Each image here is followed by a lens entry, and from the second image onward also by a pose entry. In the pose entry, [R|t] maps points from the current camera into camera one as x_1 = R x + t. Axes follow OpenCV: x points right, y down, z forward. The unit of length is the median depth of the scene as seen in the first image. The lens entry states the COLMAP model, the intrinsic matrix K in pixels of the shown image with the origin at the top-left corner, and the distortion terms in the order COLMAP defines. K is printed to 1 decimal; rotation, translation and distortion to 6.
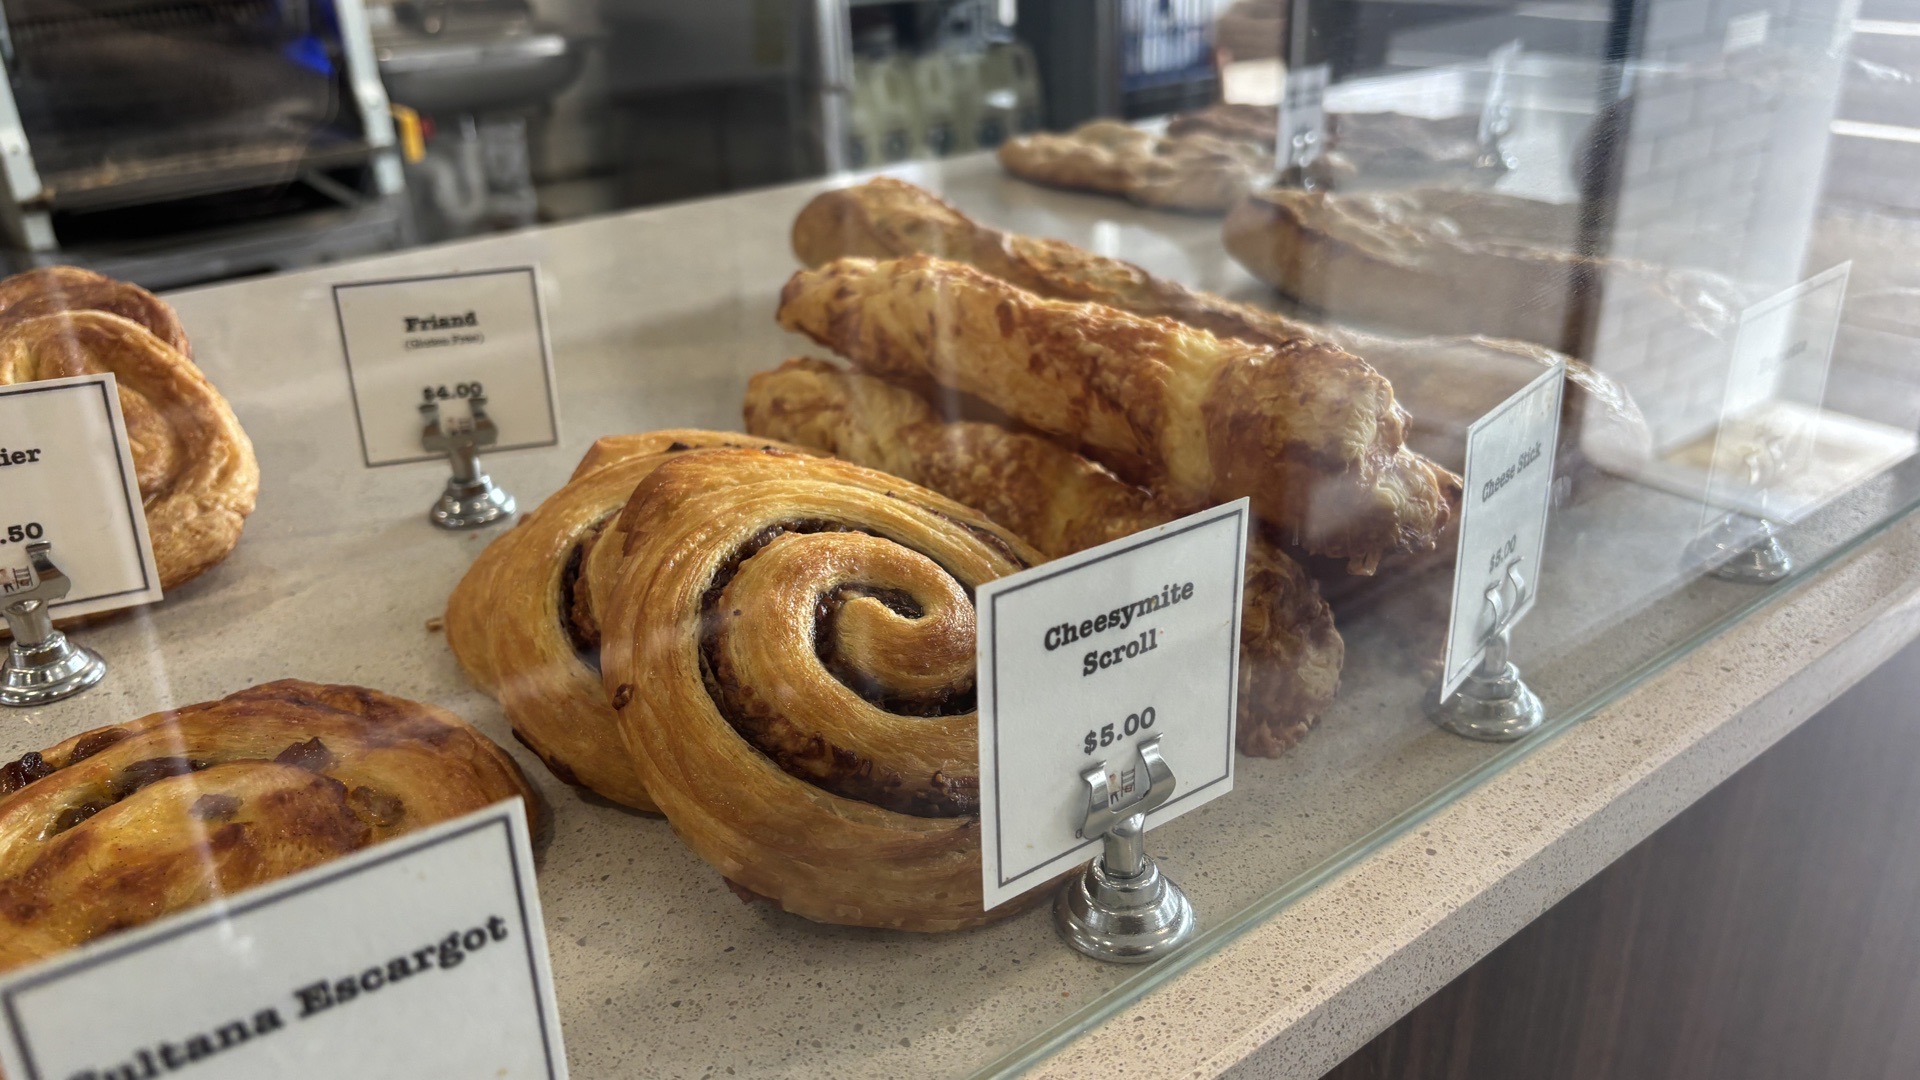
lens RADIAL K [[1504.5, 0, 960.0], [0, 1504.5, 540.0], [0, 0, 1]] dist [-0.002736, -0.005301]
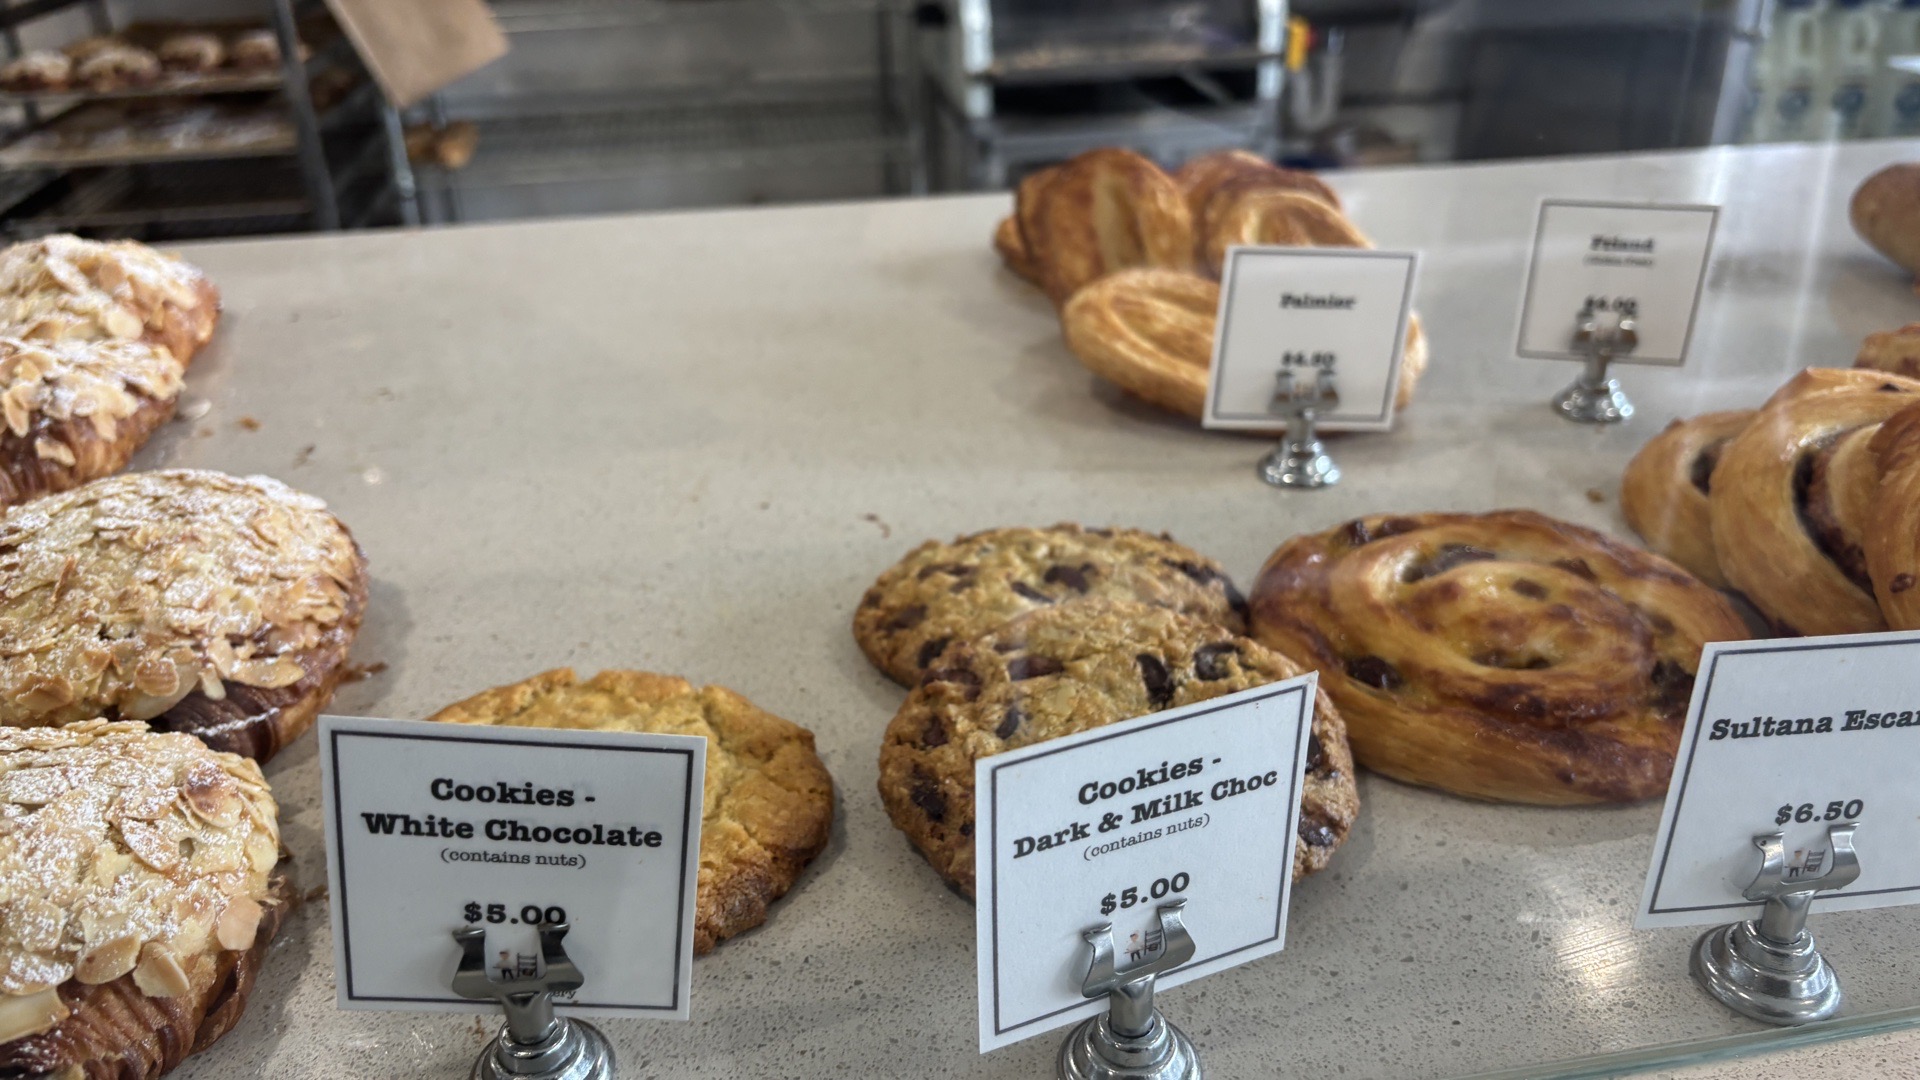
lens RADIAL K [[1483.3, 0, 963.1], [0, 1483.3, 580.9], [0, 0, 1]] dist [0.004194, 0.000841]
pose [[0.878655, 0.240630, -0.412387, -0.255265], [-0.206701, 0.970288, 0.125759, 0.069907], [0.430395, -0.025258, 0.902287, -0.271635]]
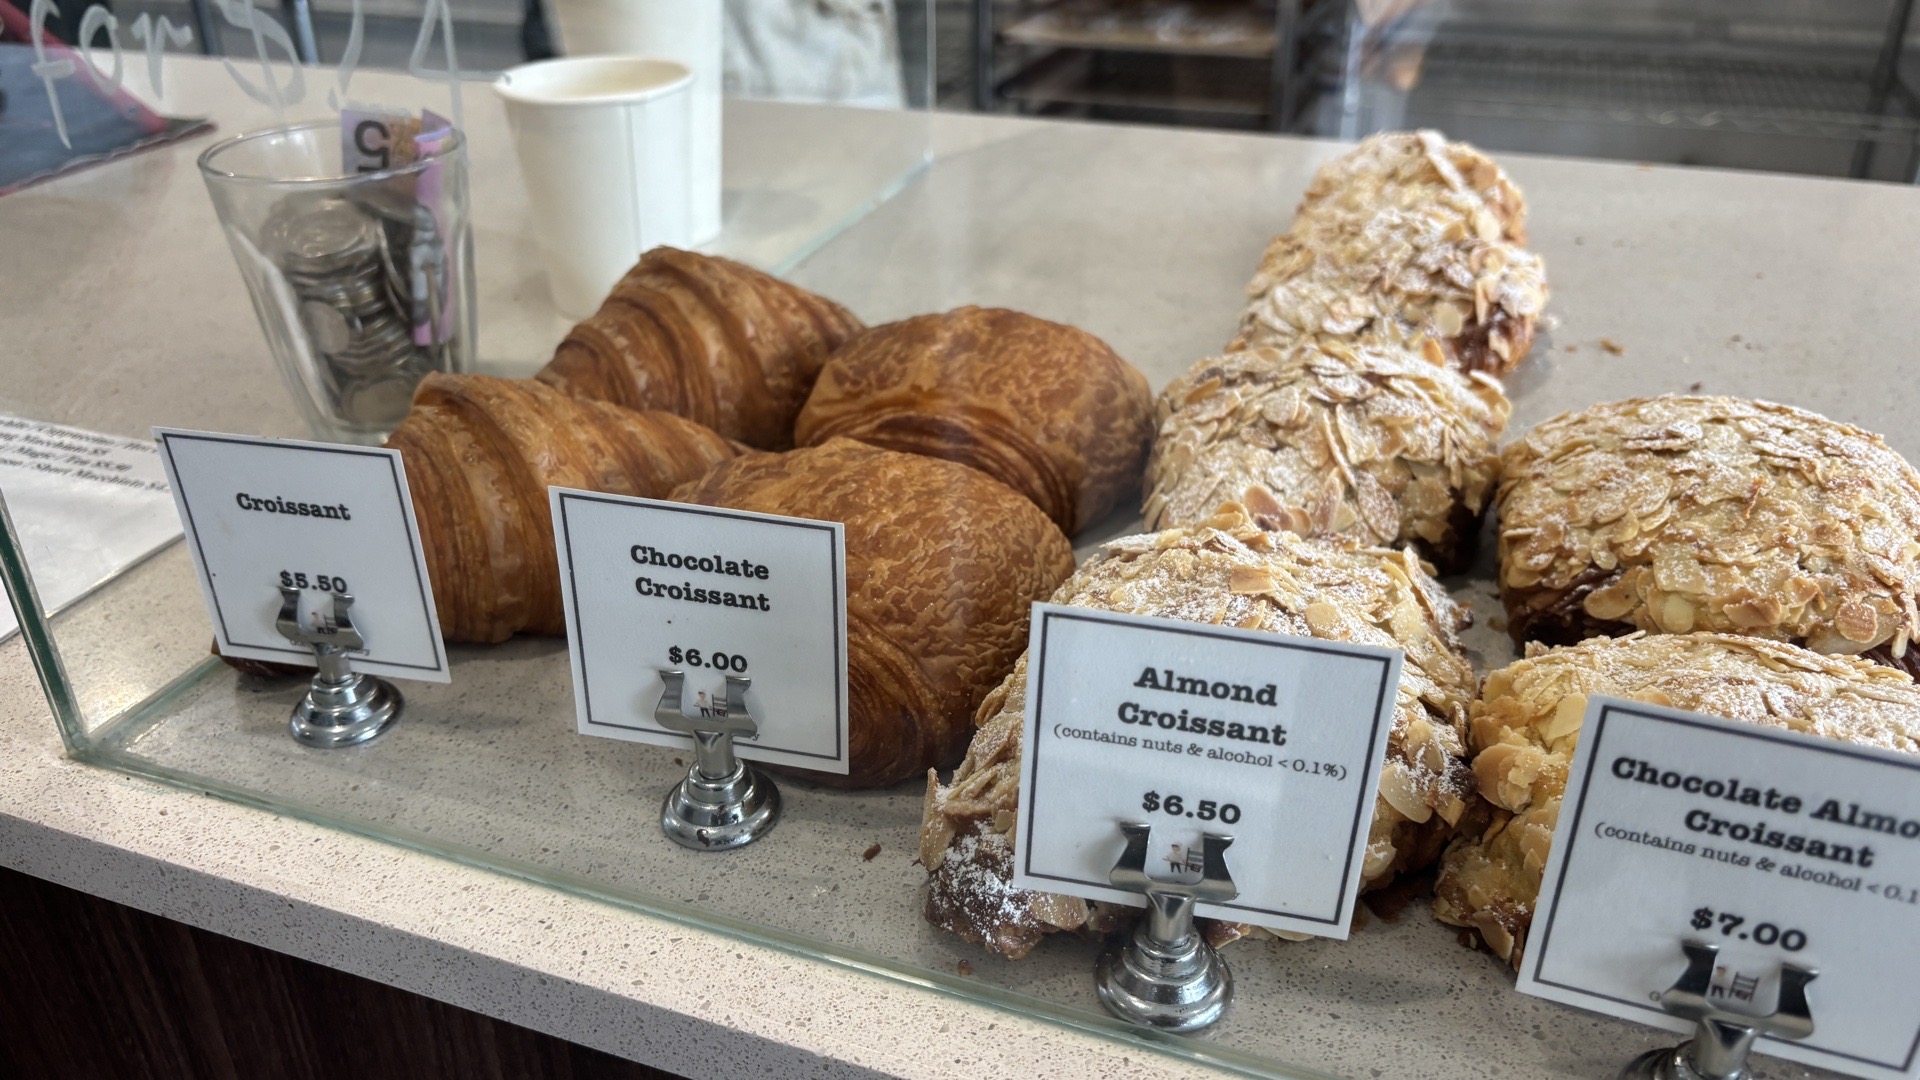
lens RADIAL K [[1504.5, 0, 960.0], [0, 1504.5, 540.0], [0, 0, 1]] dist [-0.002736, -0.005301]
pose [[0.529225, 0.435657, -0.728096, -0.639546], [-0.361803, 0.892062, 0.270786, 0.225676], [0.767476, 0.120121, 0.629723, -0.590357]]
